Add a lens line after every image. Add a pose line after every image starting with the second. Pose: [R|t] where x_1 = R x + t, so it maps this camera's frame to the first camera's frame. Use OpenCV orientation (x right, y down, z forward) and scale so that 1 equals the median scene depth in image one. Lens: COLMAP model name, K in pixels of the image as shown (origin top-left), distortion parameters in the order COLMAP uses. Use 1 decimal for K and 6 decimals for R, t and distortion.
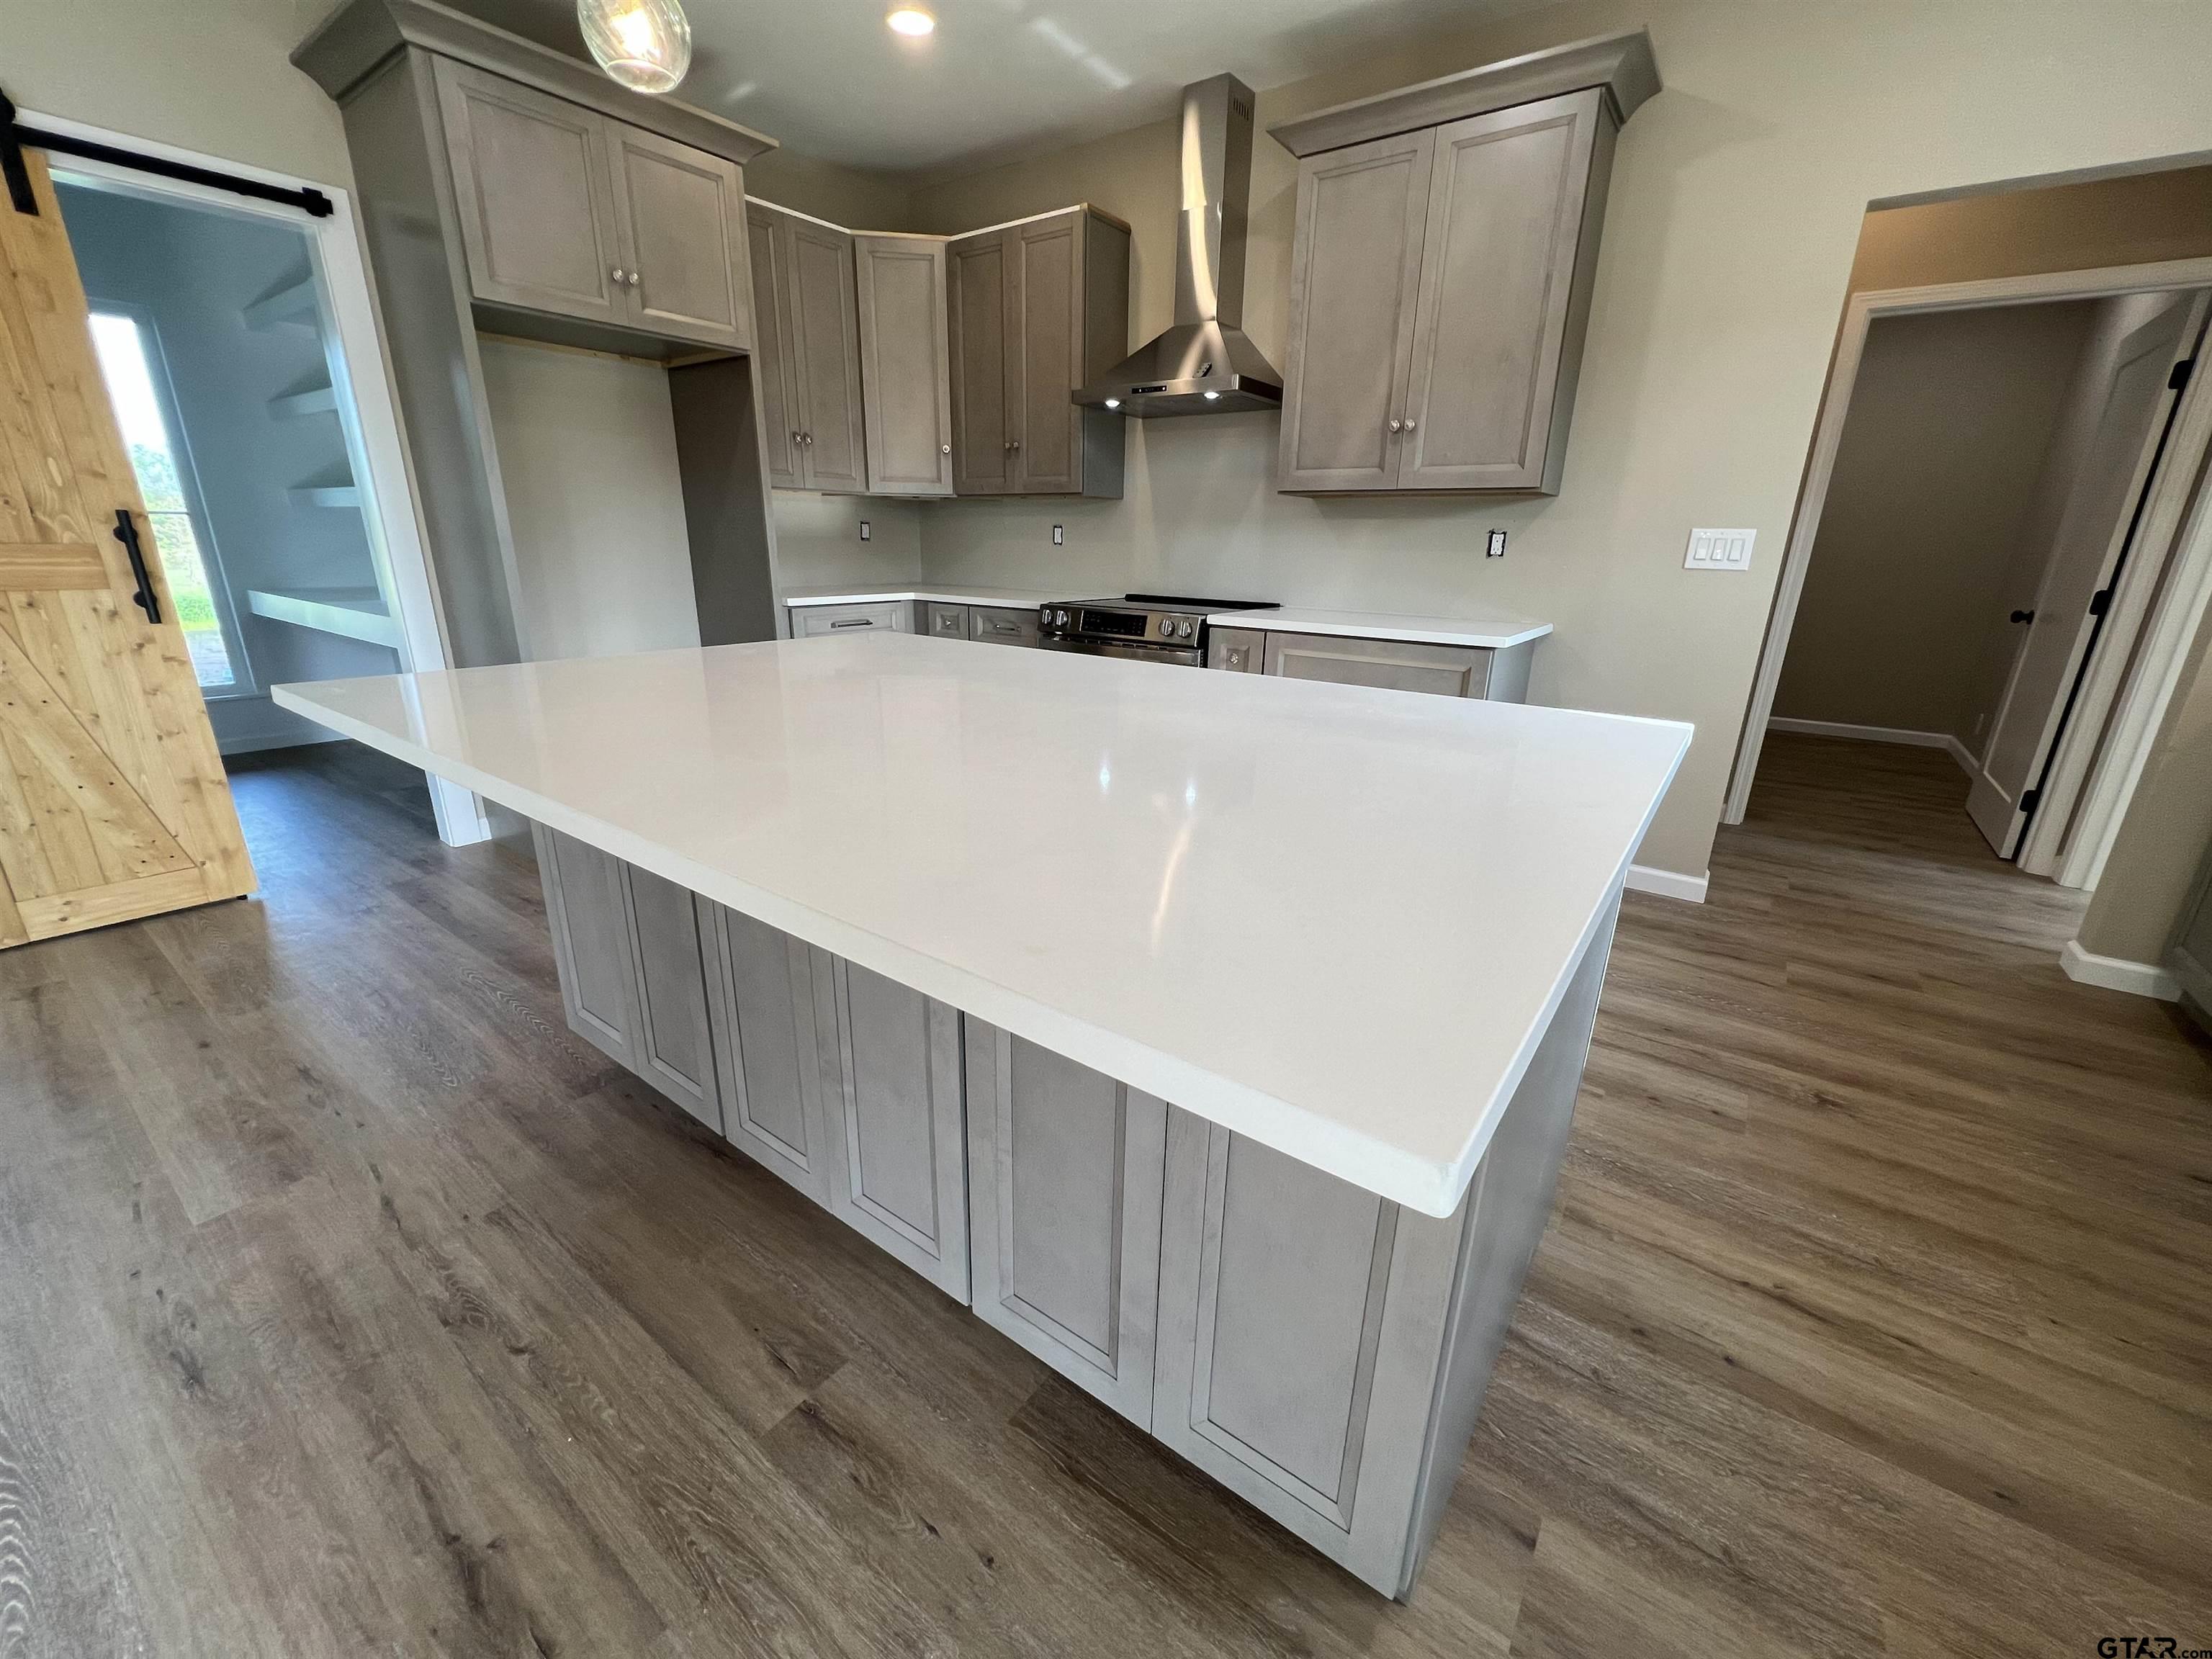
lens RADIAL K [[888.4, 0, 1102.4], [0, 888.4, 824.9], [0, 0, 1]] dist [-0.003125, 0.001139]
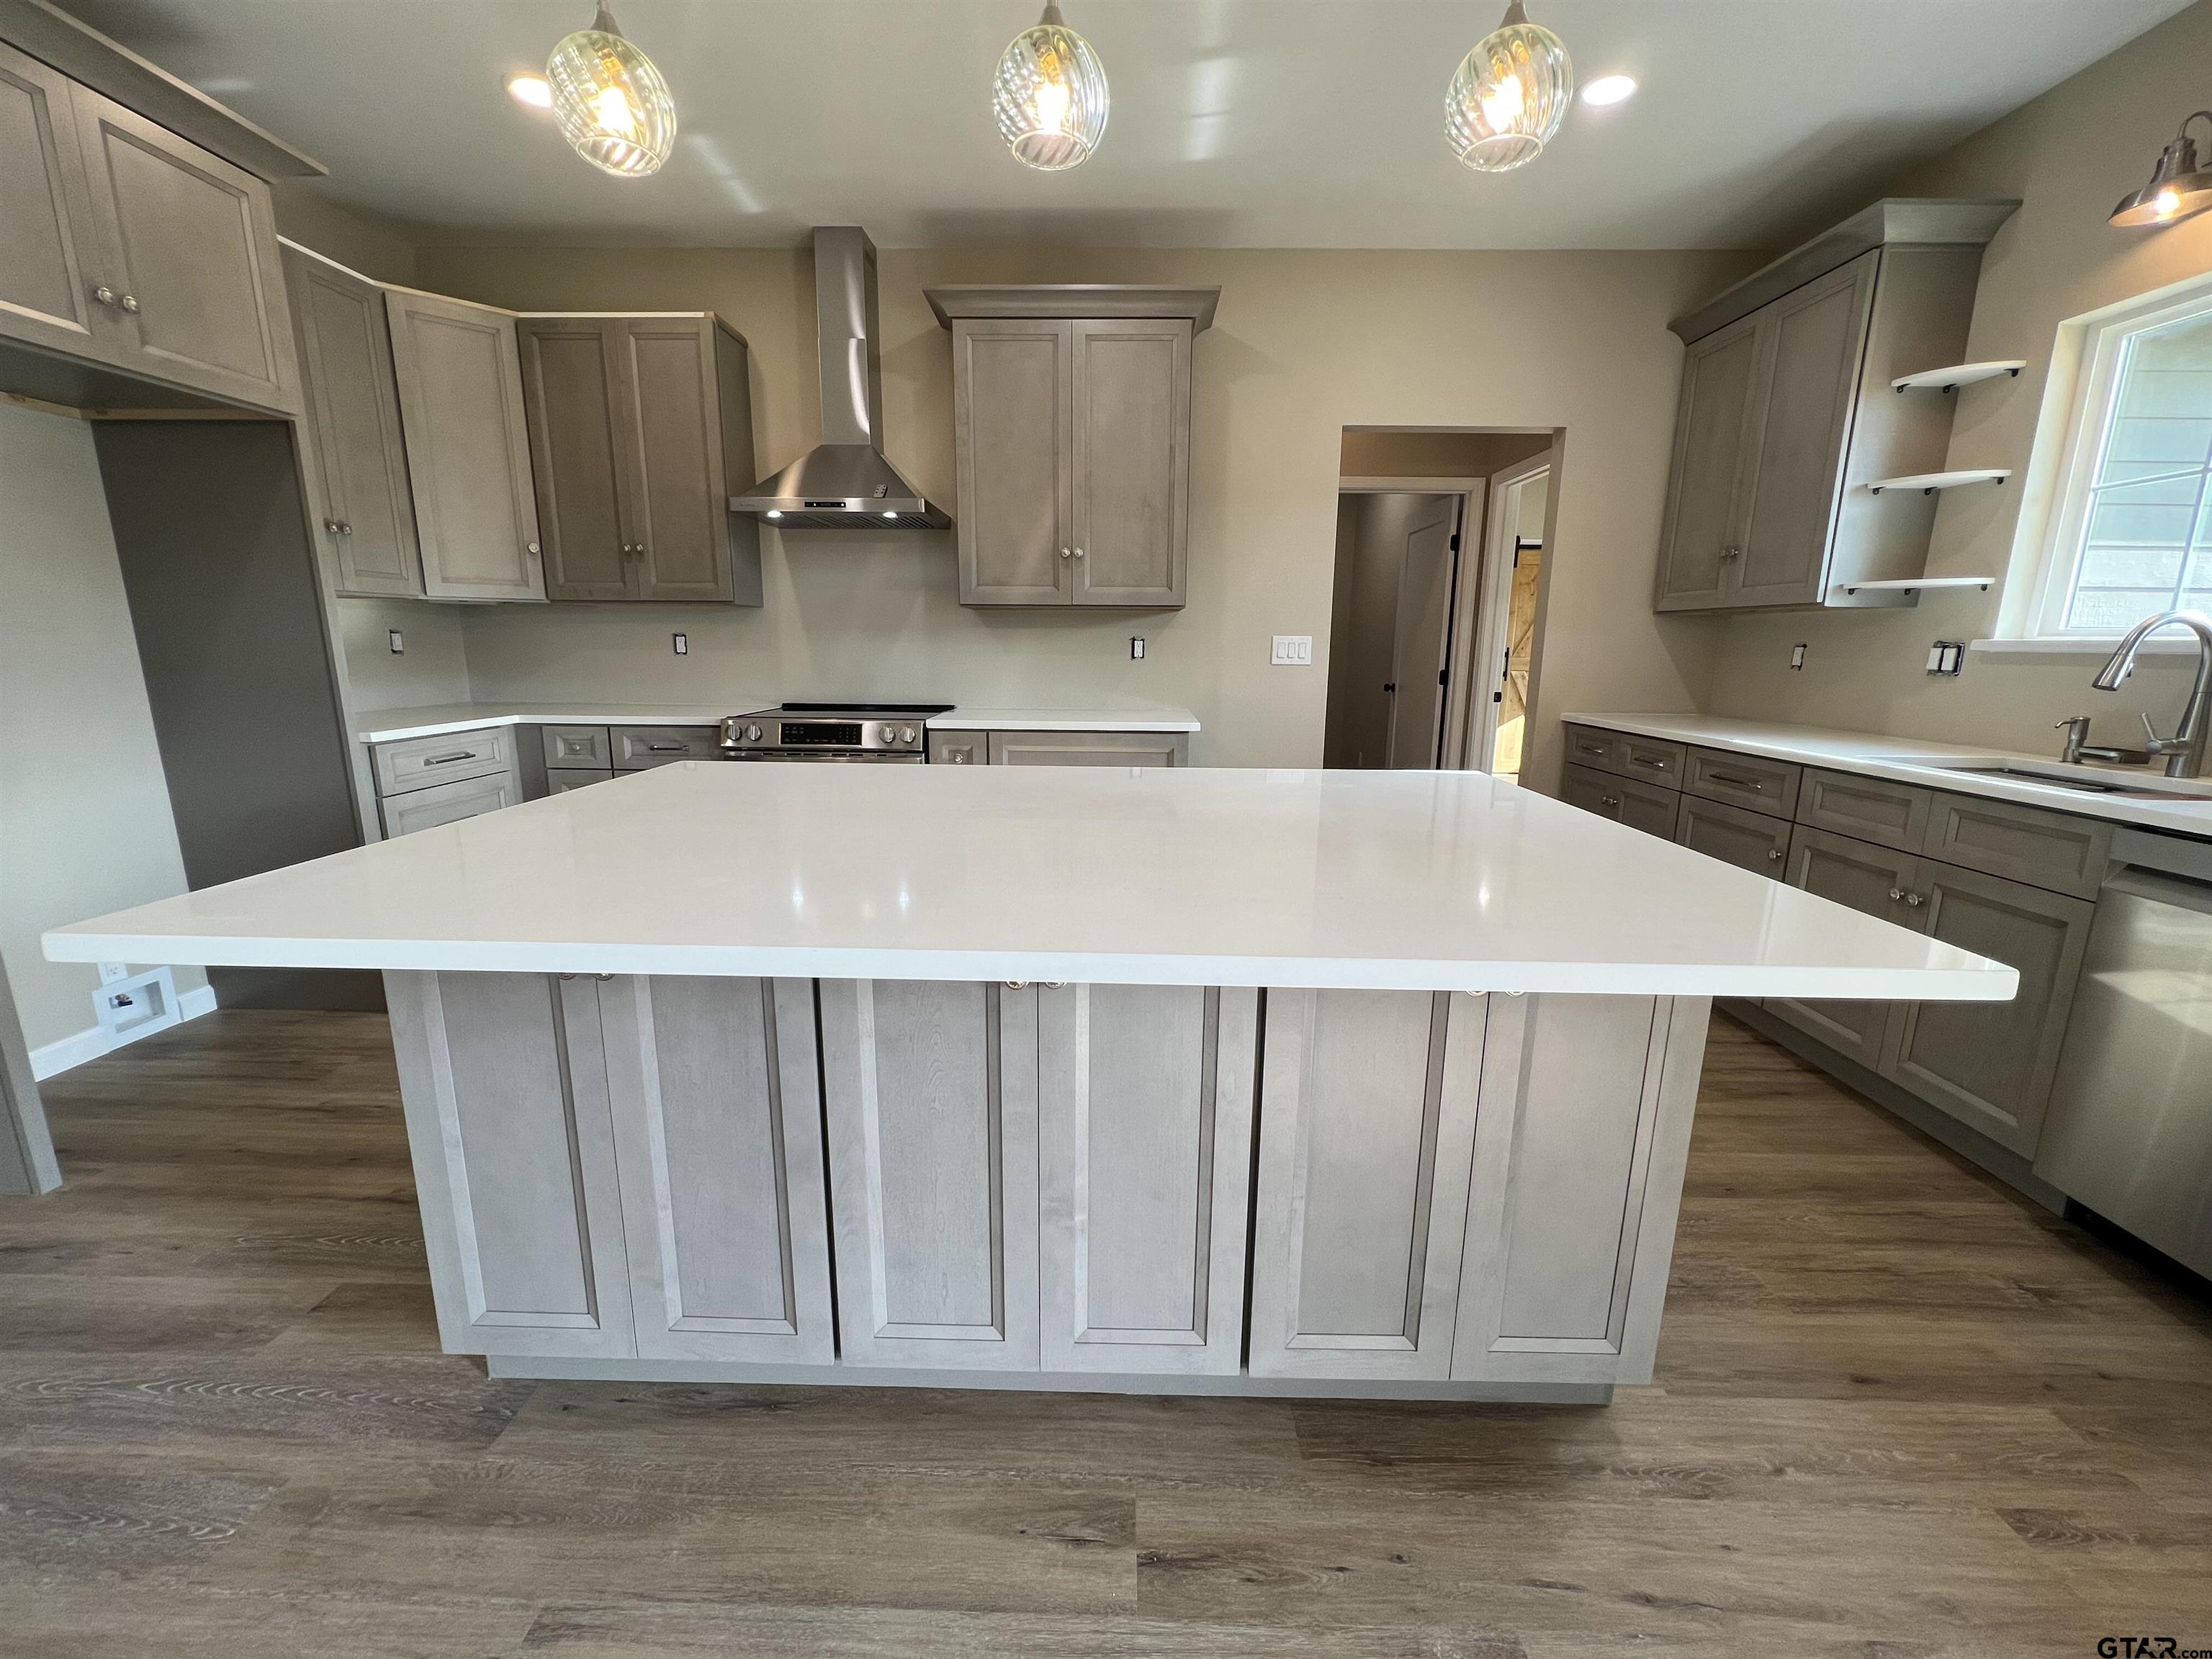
lens RADIAL K [[888.4, 0, 1102.4], [0, 888.4, 824.9], [0, 0, 1]] dist [-0.003125, 0.001139]
pose [[0.817535, -0.128306, 0.561404, -0.346144], [0.184208, 0.981909, -0.043839, -0.036608], [-0.545623, 0.139255, 0.826380, 0.054869]]
